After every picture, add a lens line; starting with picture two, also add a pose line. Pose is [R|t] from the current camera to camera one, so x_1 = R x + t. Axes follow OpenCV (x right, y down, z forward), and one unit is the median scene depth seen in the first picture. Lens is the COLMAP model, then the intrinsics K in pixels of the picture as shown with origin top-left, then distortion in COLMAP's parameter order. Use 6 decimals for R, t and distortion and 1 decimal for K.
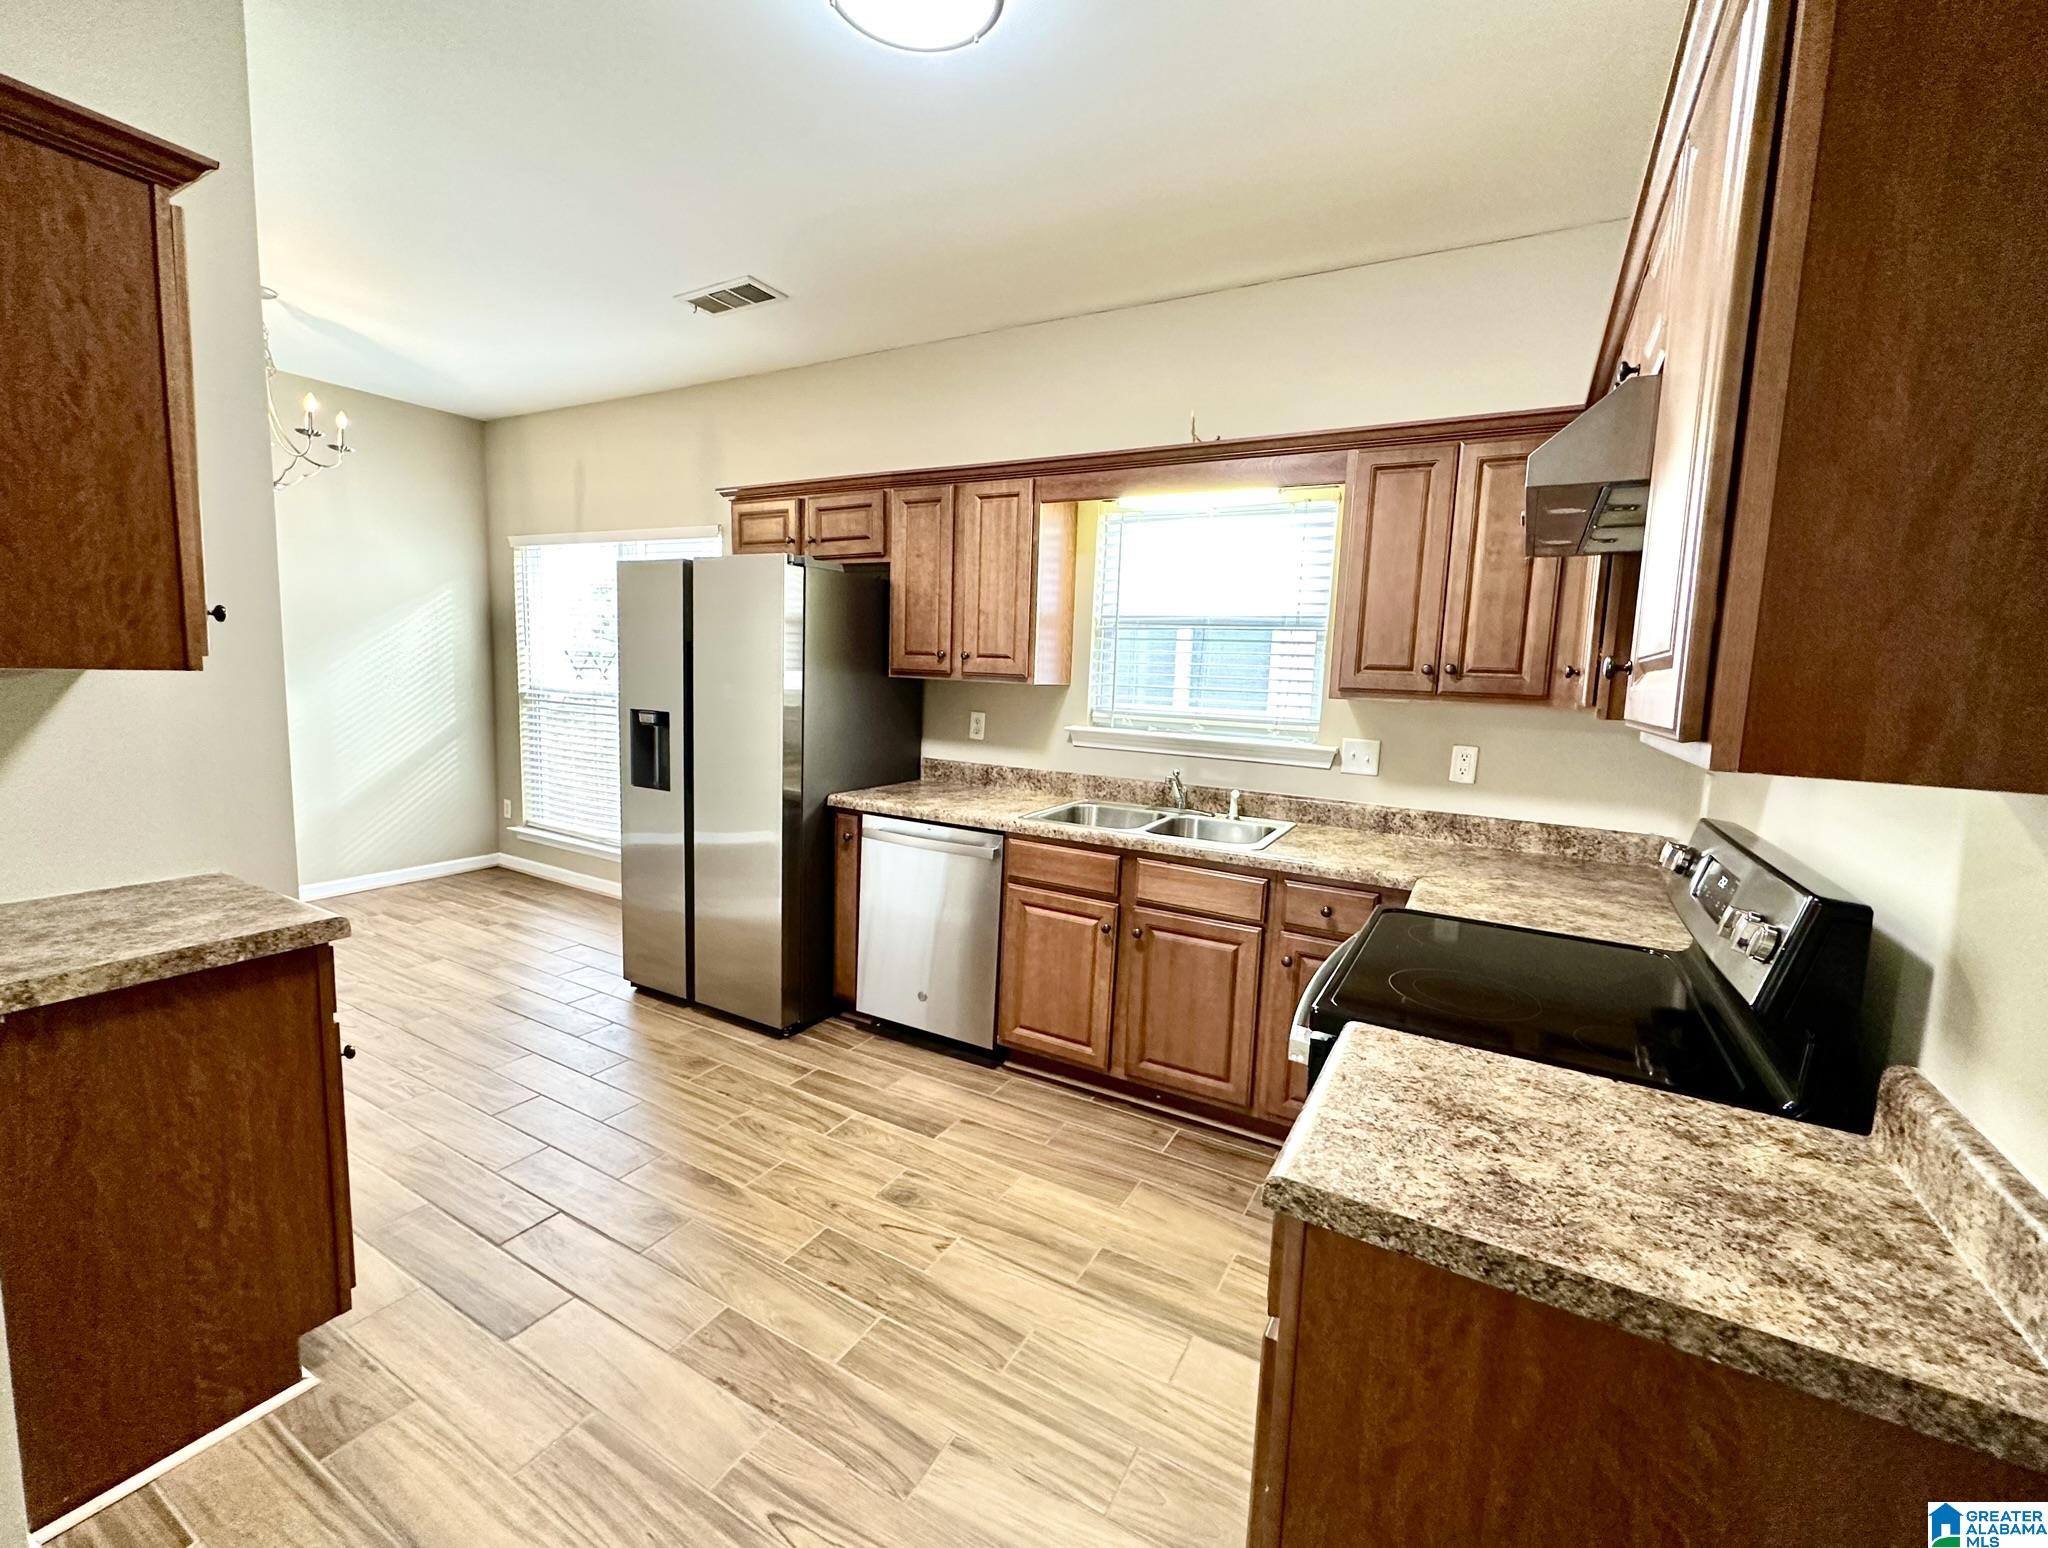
lens RADIAL K [[859.2, 0, 1021.4], [0, 859.2, 770.8], [0, 0, 1]] dist [0.000315, 0.000039]
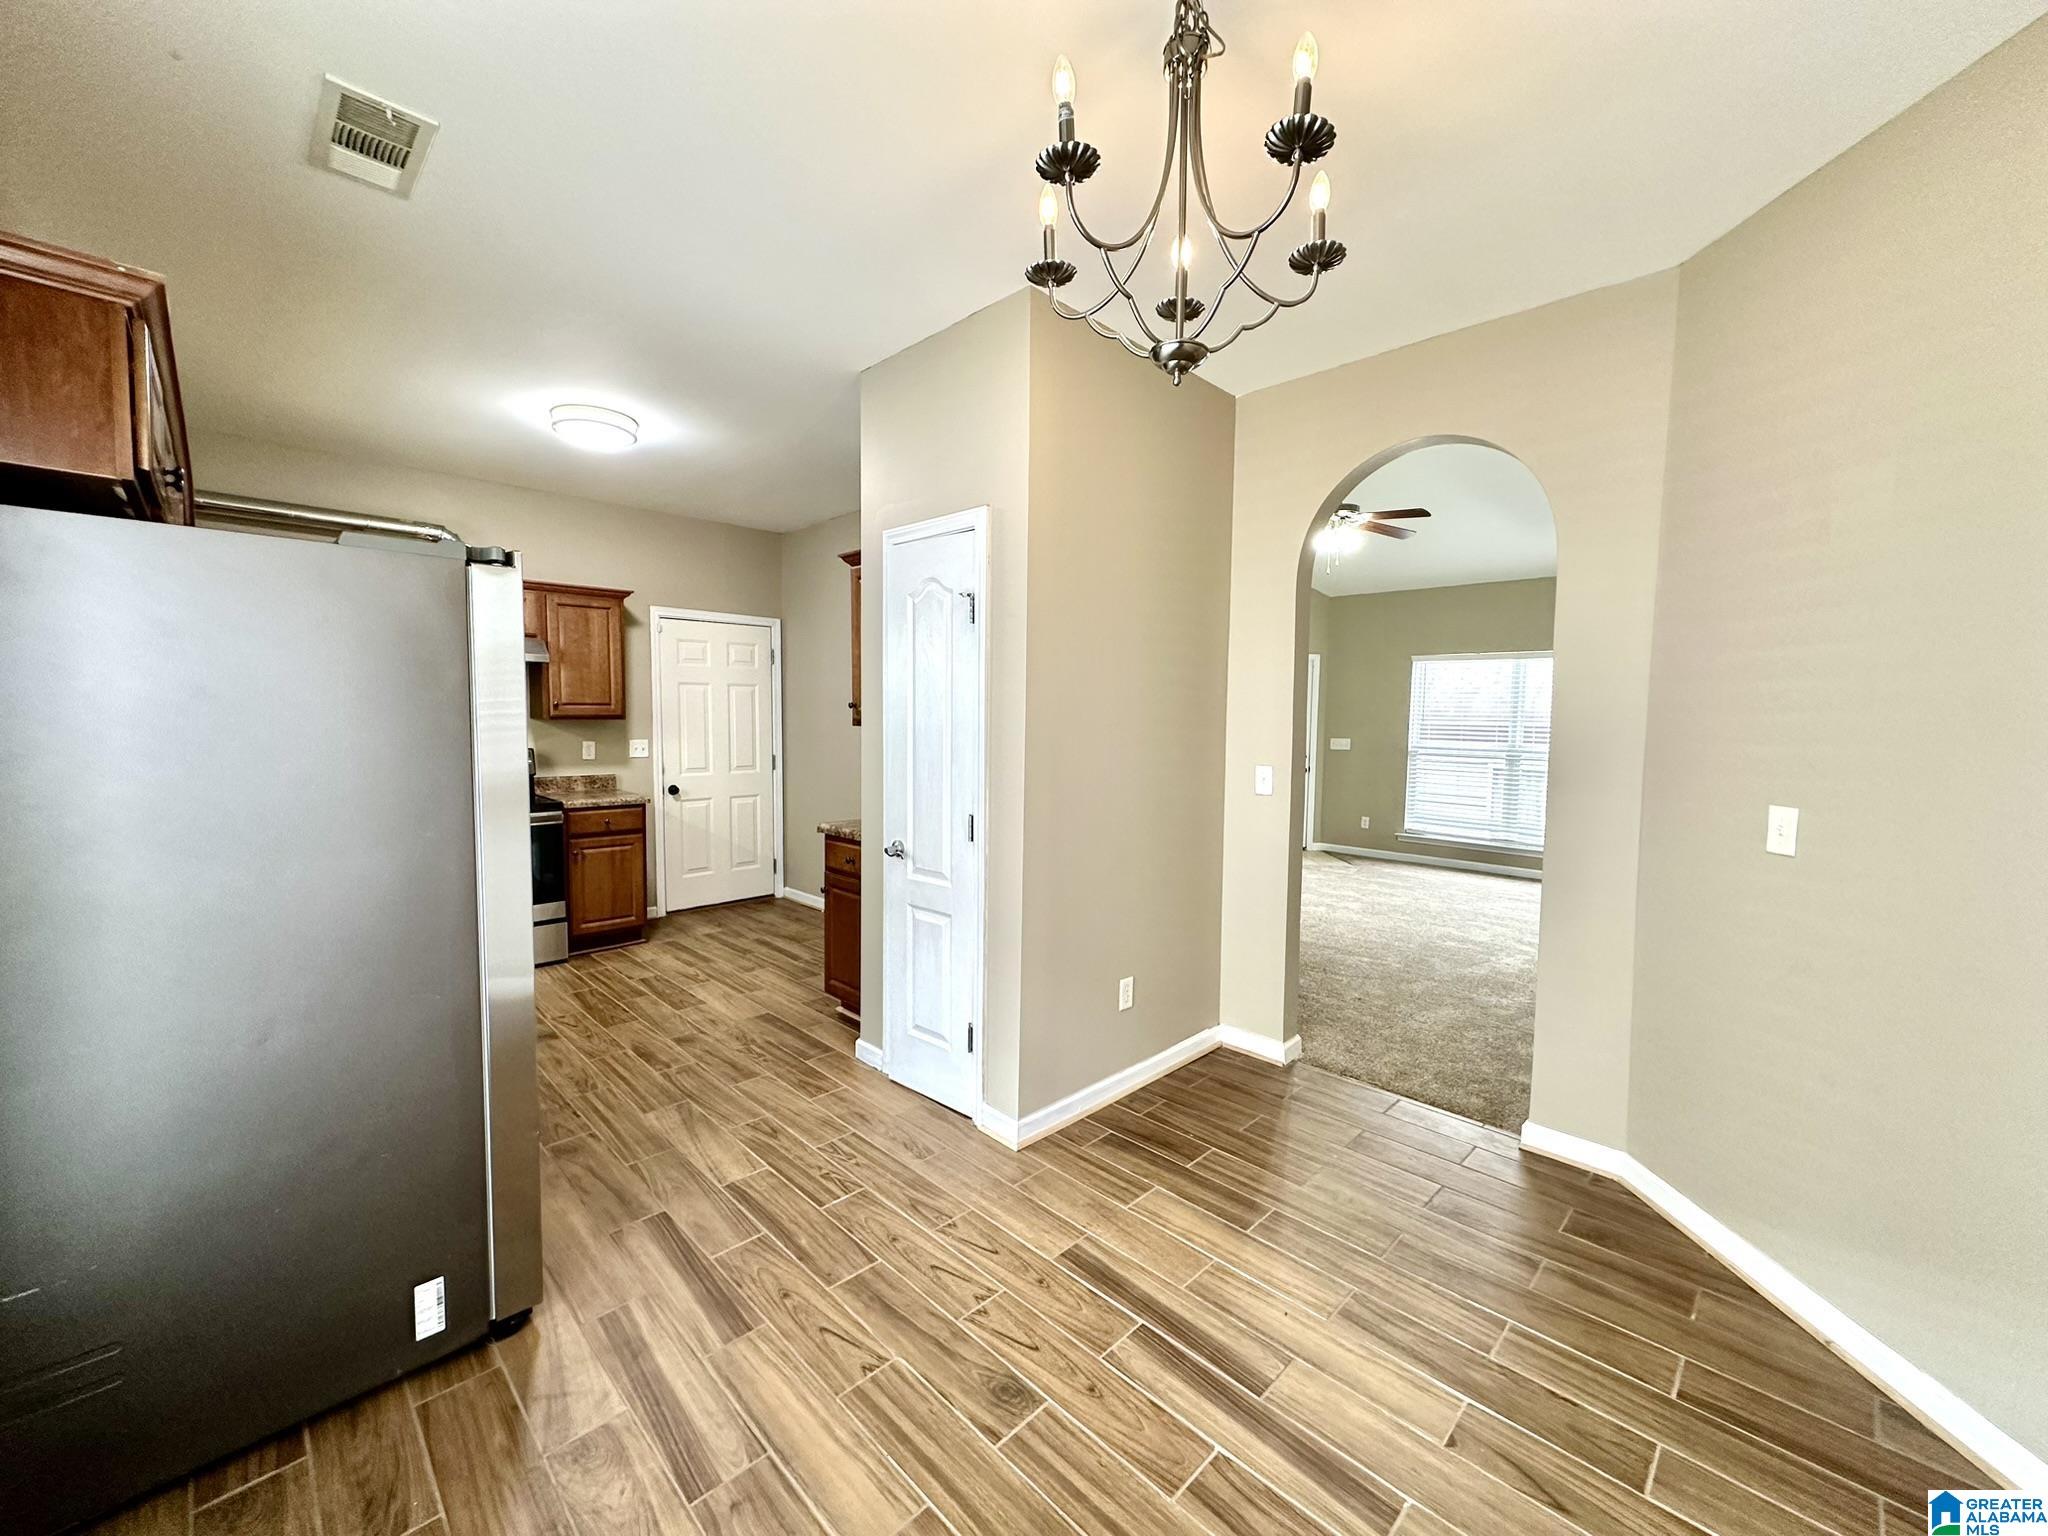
lens RADIAL K [[813.7, 0, 1021.6], [0, 813.7, 763.8], [0, 0, 1]] dist [-0.002161, 0.001734]
pose [[-0.962151, -0.068877, 0.263668, -1.584888], [-0.020857, 0.983307, 0.180754, -0.356911], [-0.271717, 0.168413, -0.947527, 2.457372]]
